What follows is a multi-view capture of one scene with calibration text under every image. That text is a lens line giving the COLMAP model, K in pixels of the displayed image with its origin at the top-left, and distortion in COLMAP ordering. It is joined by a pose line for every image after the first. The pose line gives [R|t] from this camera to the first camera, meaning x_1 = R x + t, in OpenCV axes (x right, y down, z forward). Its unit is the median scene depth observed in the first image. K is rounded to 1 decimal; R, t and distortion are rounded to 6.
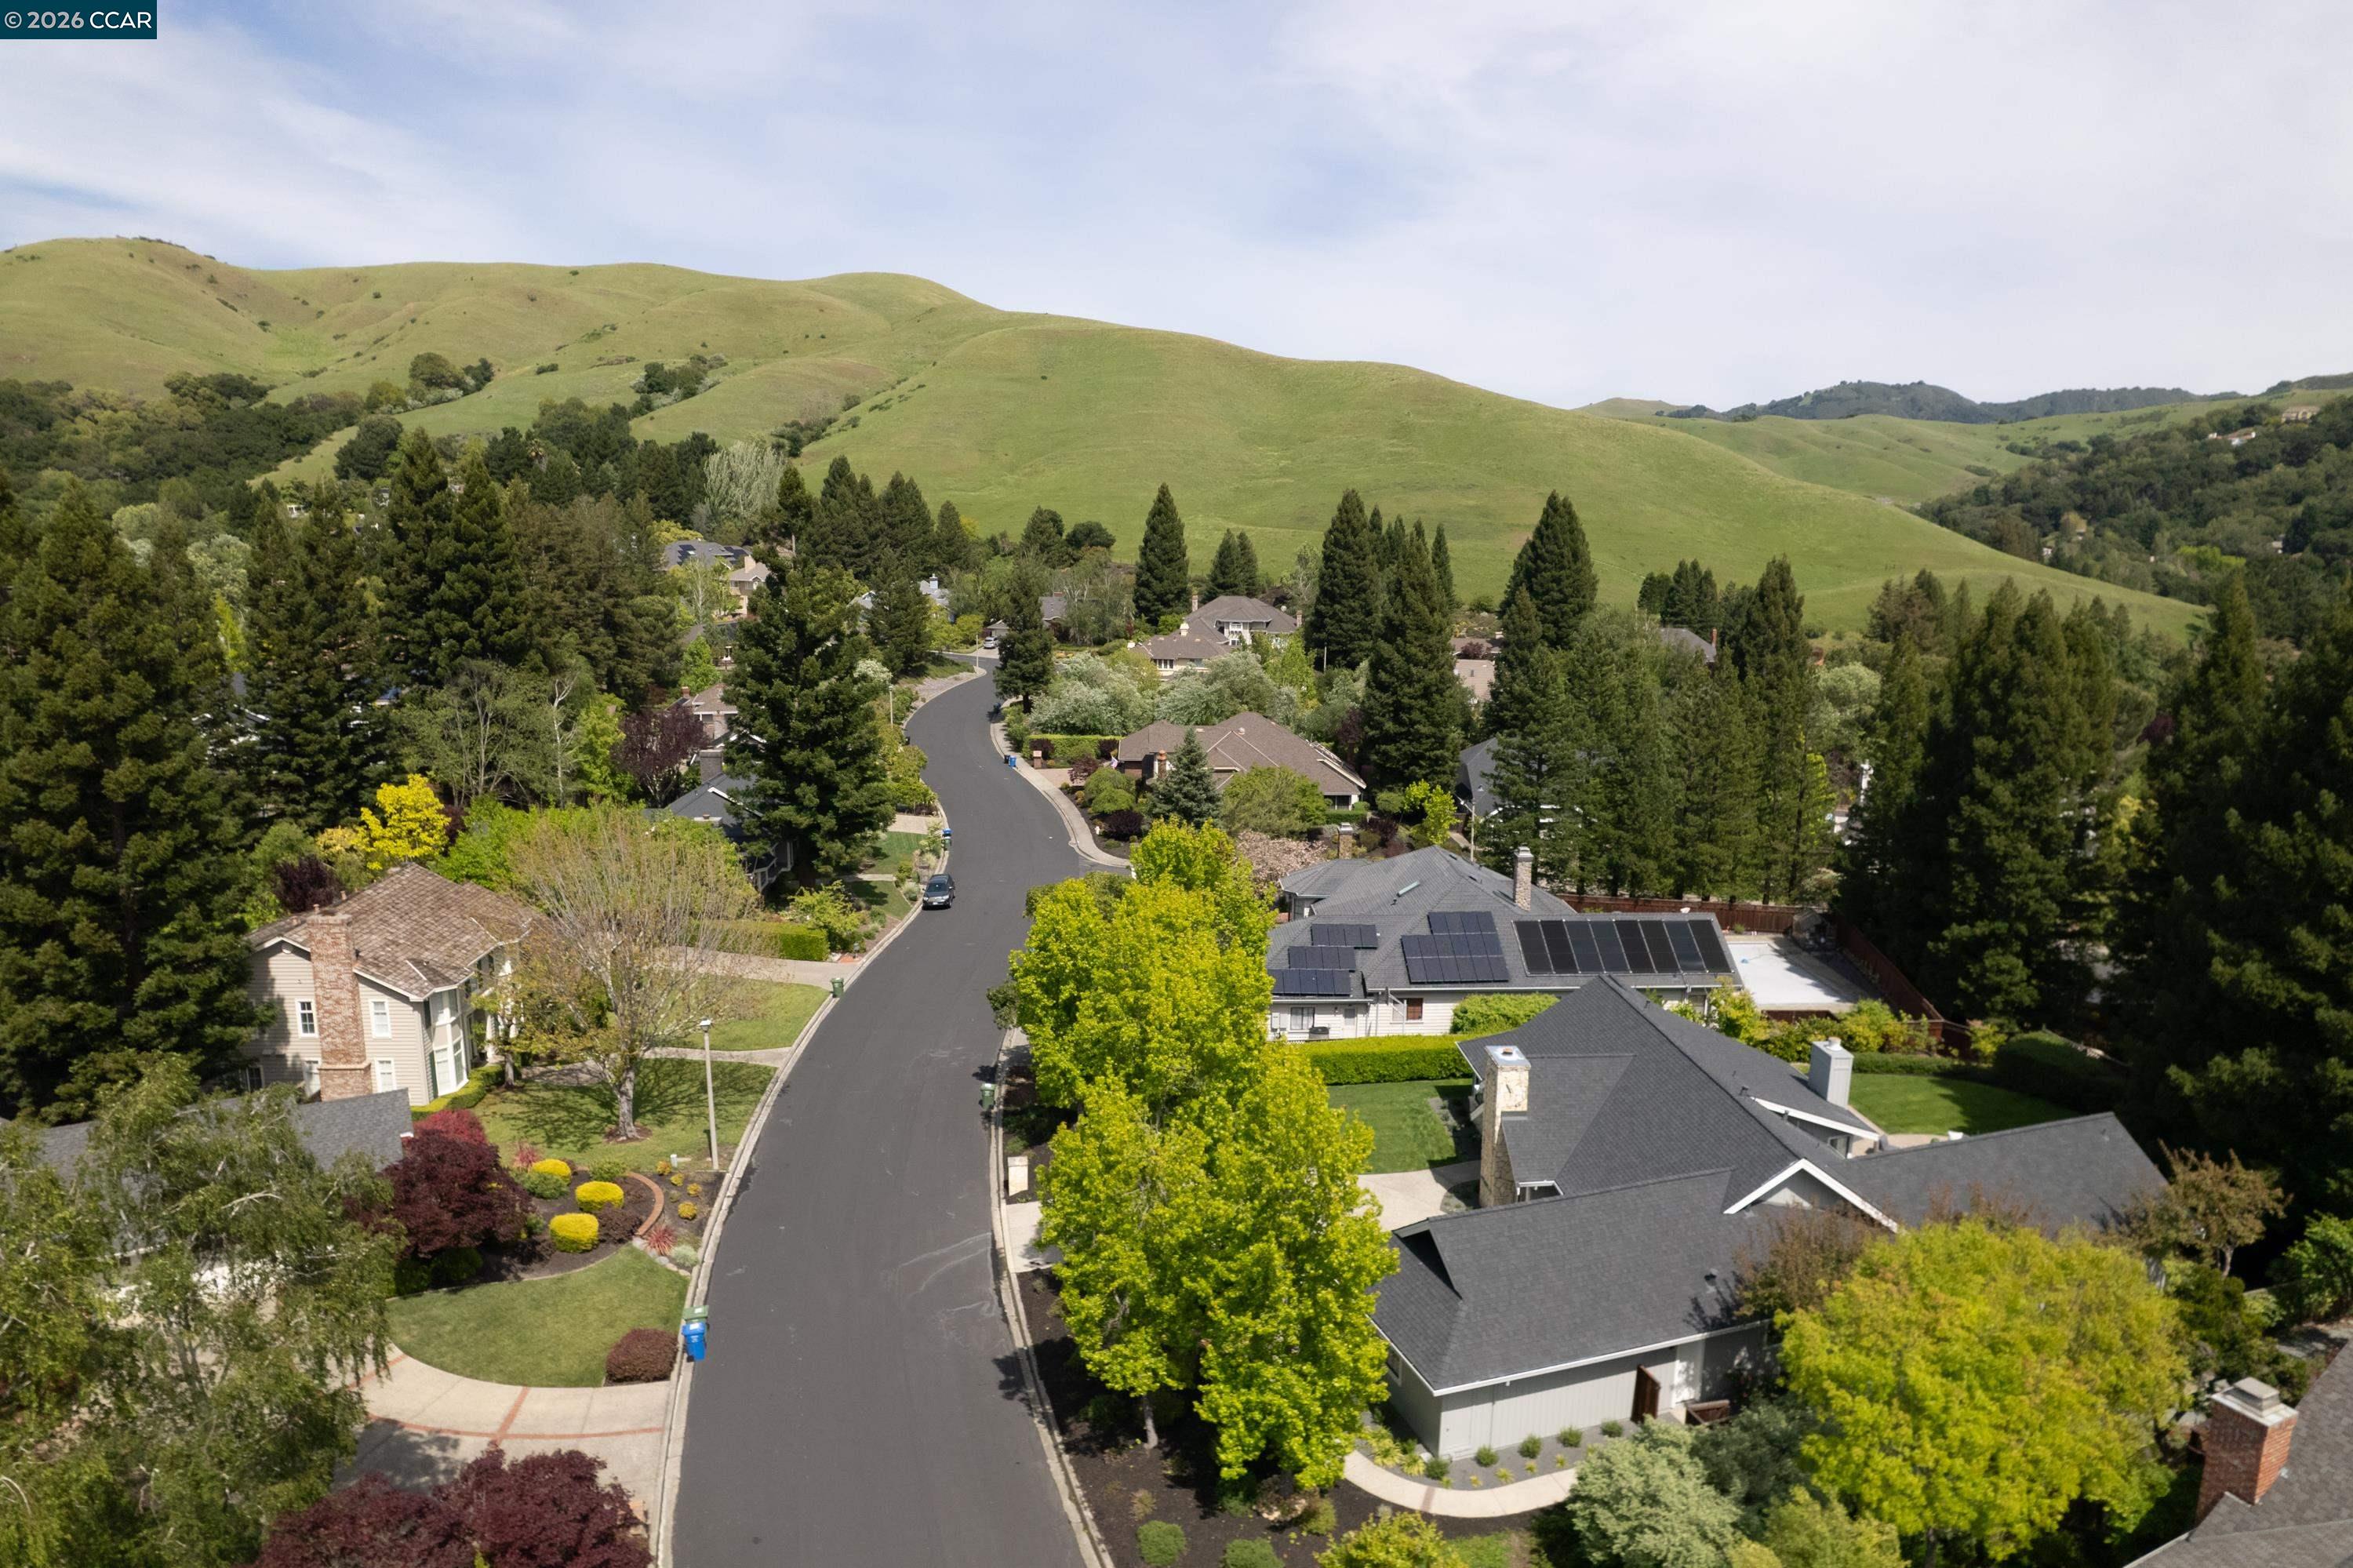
lens RADIAL K [[1532.1, 0, 1176.5], [0, 1532.1, 784.0], [0, 0, 1]] dist [-0.087554, 0.083324]
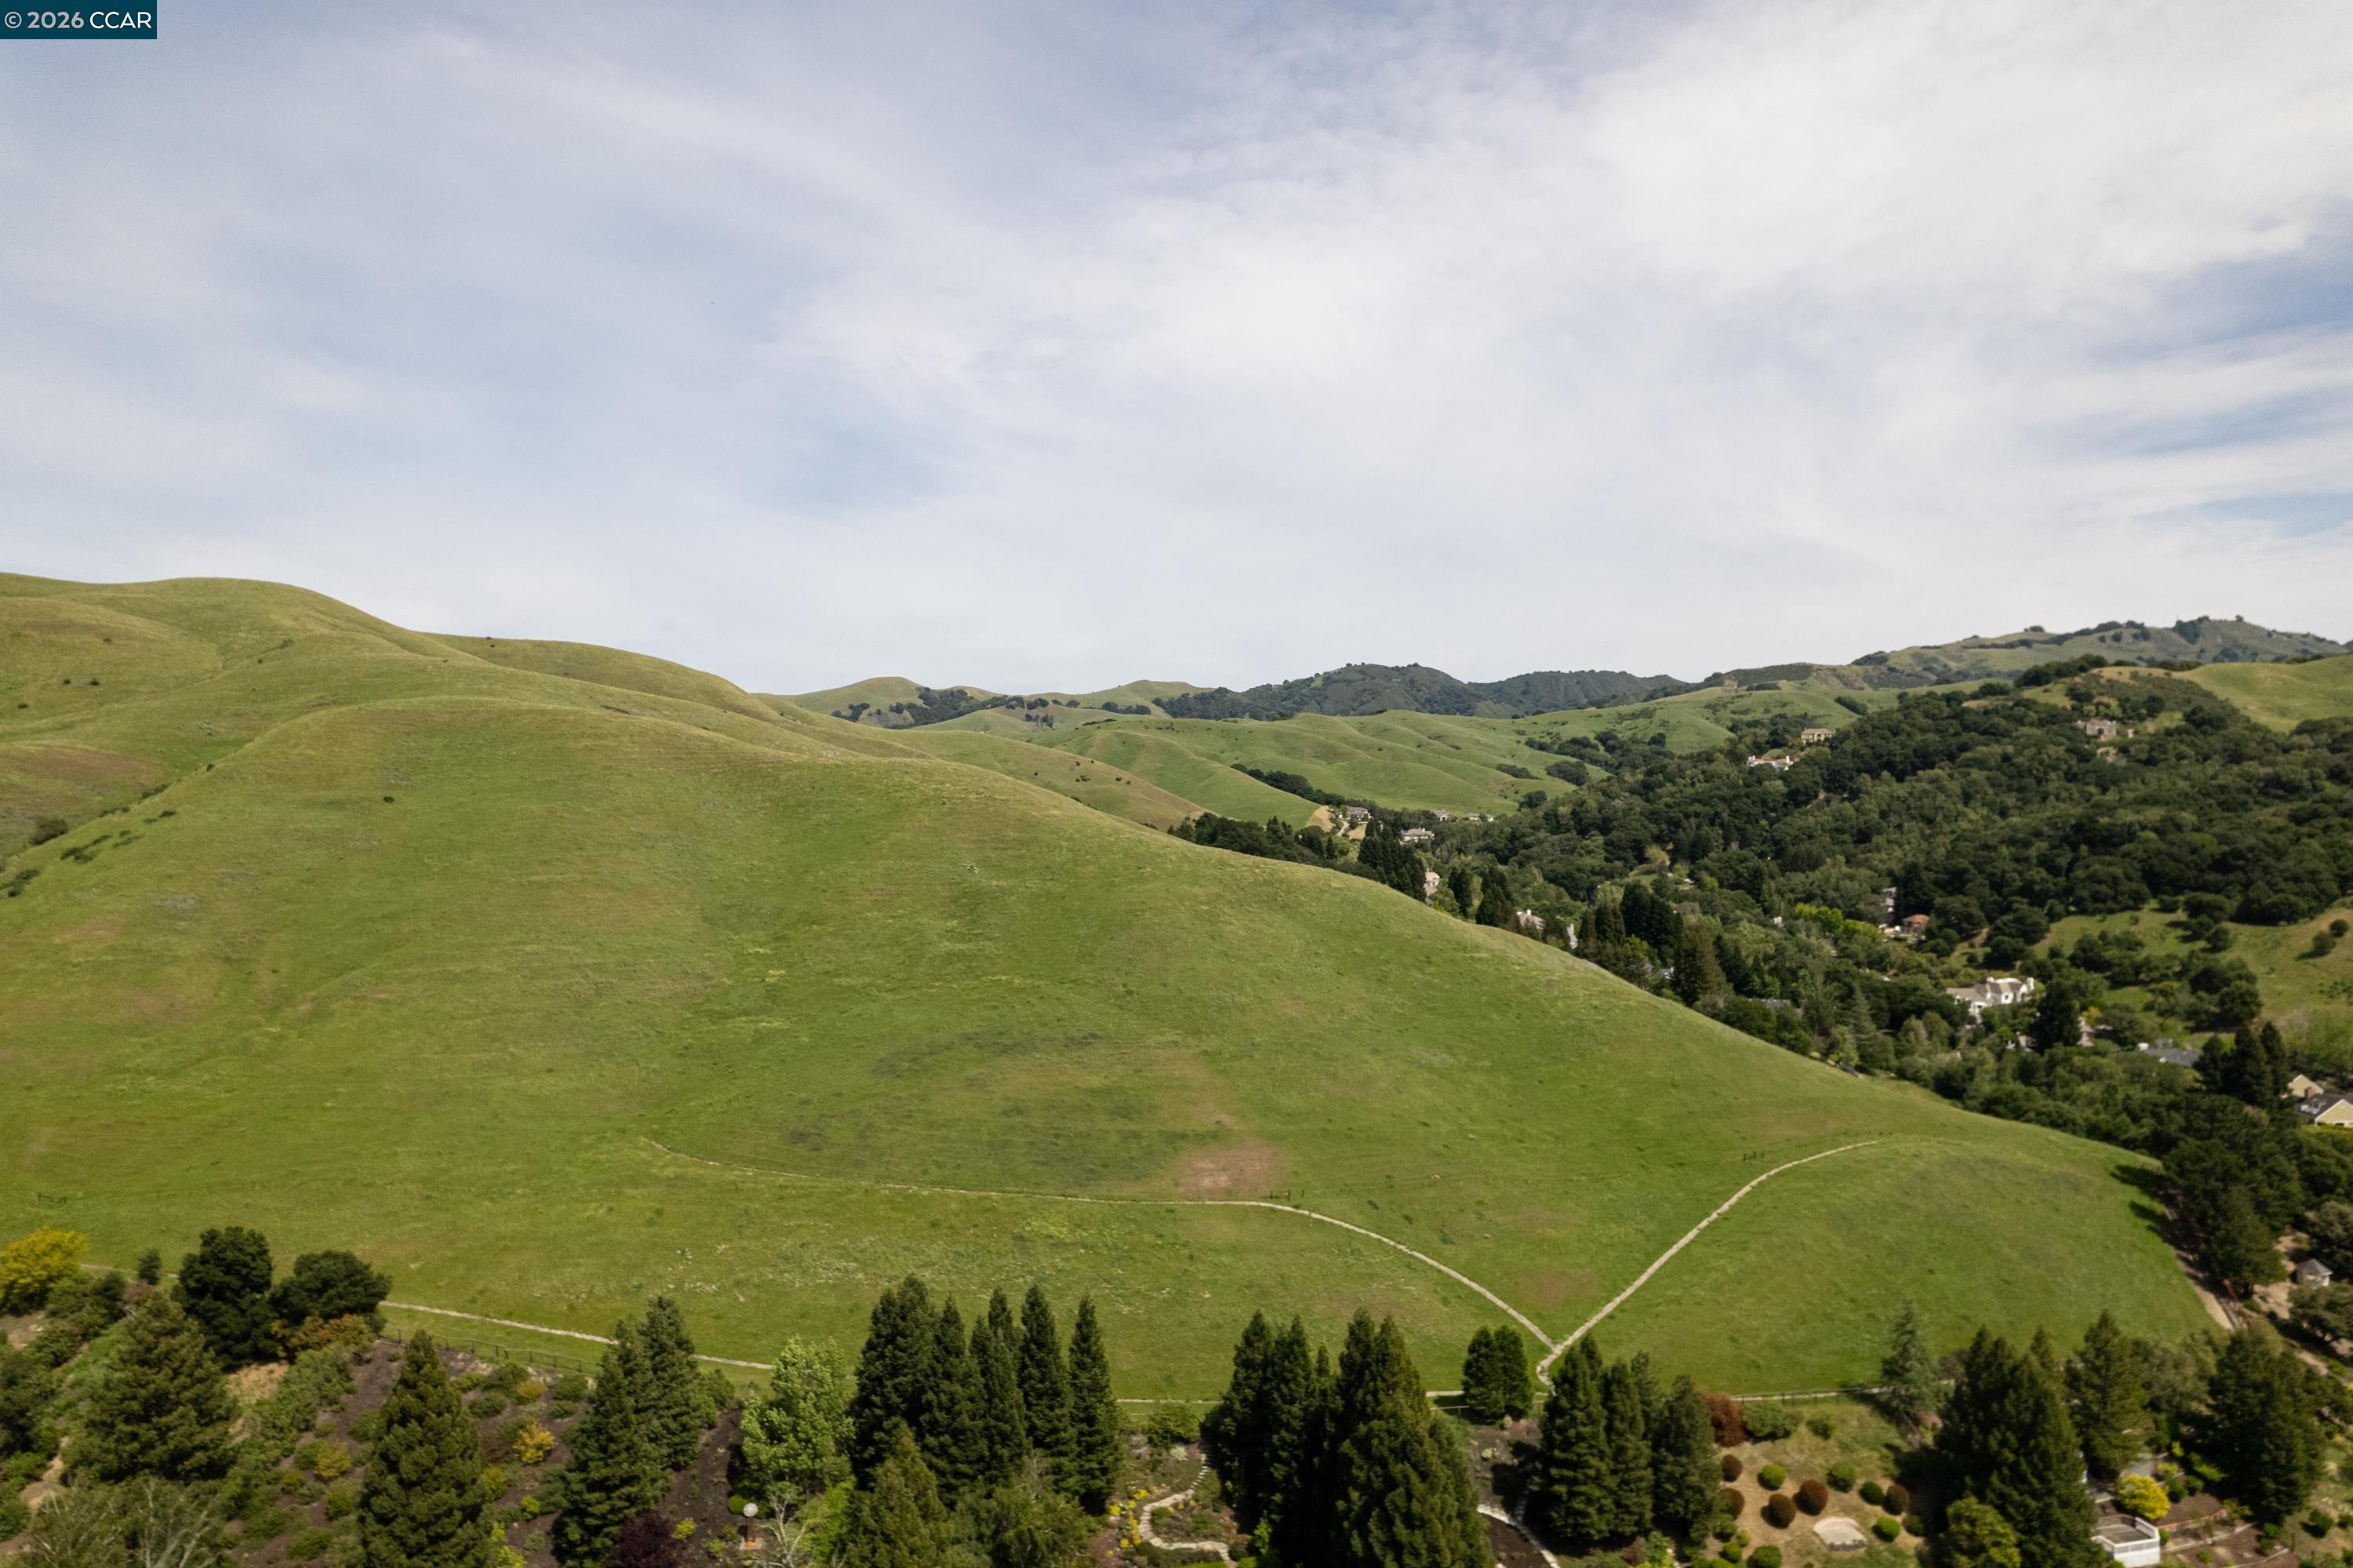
lens RADIAL K [[1531.0, 0, 1176.5], [0, 1531.0, 784.0], [0, 0, 1]] dist [-0.075602, 0.064762]
pose [[0.954514, -0.009951, 0.298001, 0.125689], [0.060602, 0.985056, -0.161218, -0.509371], [-0.291943, 0.171944, 0.940853, 1.066277]]
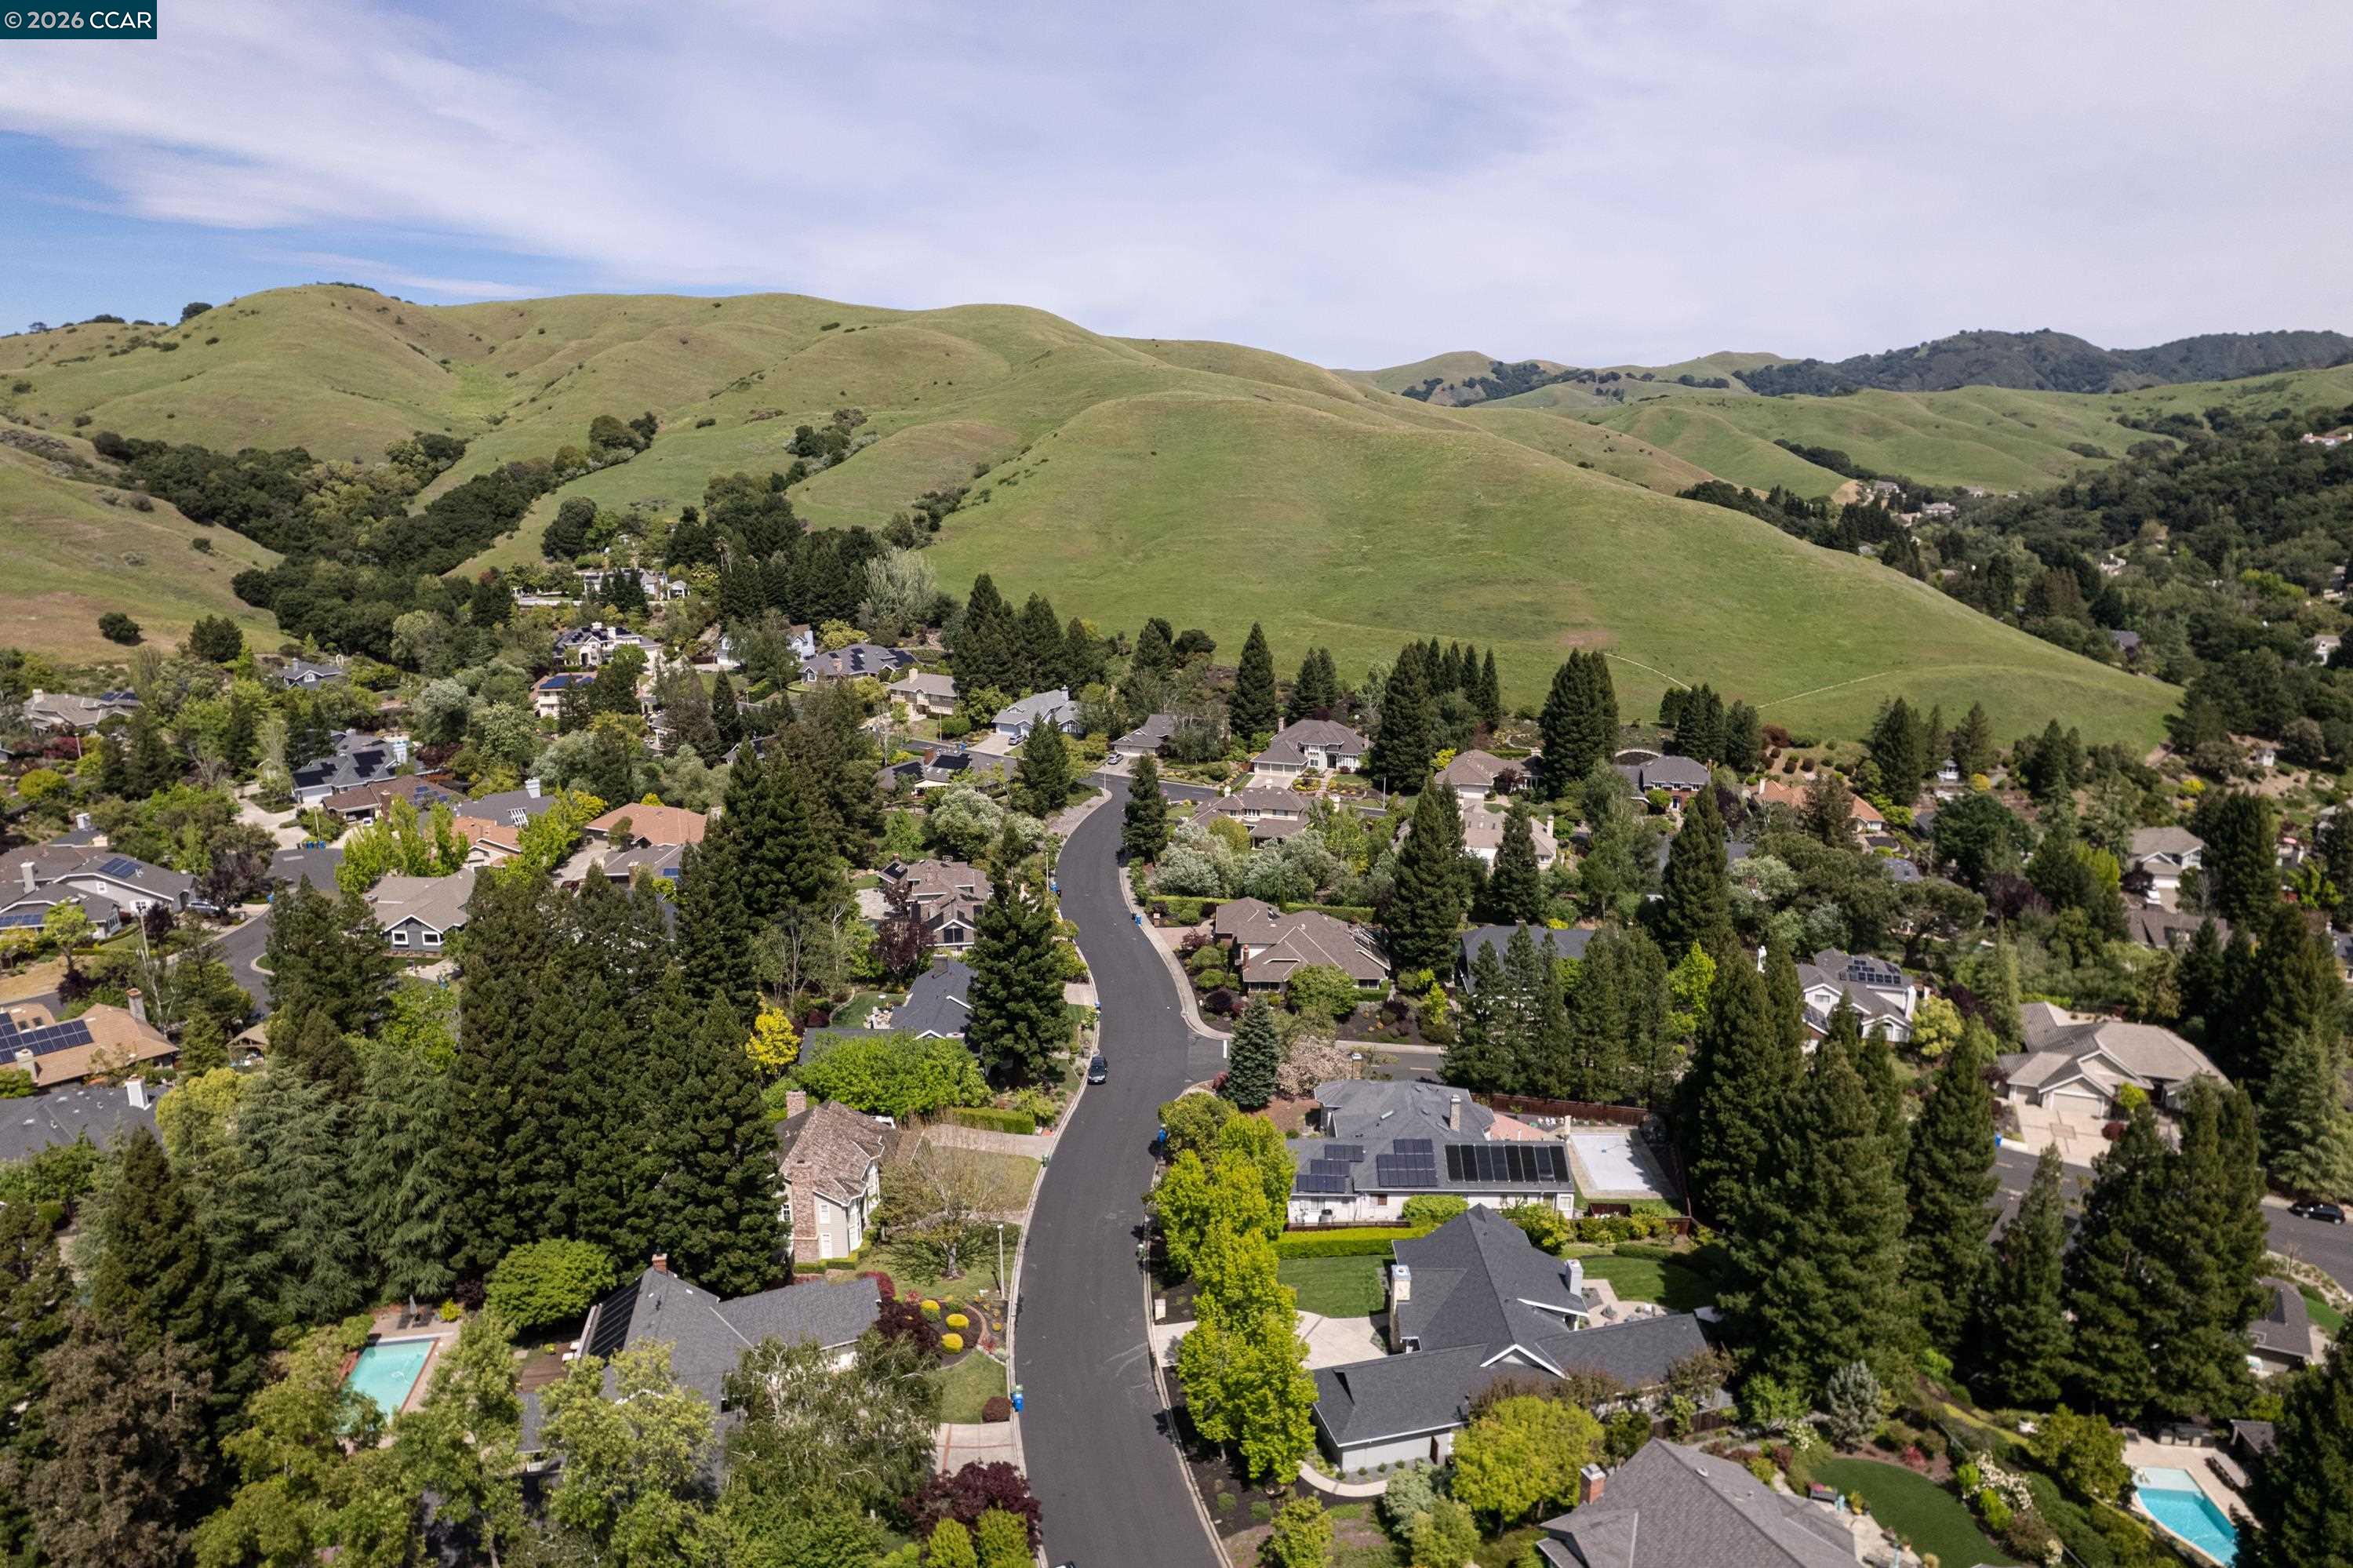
lens RADIAL K [[1531.0, 0, 1176.5], [0, 1531.0, 784.0], [0, 0, 1]] dist [-0.075602, 0.064762]
pose [[0.997825, 0.009603, -0.065217, 0.017052], [-0.007111, 0.999239, 0.038339, -0.223188], [0.065536, -0.037792, 0.997134, -0.416751]]
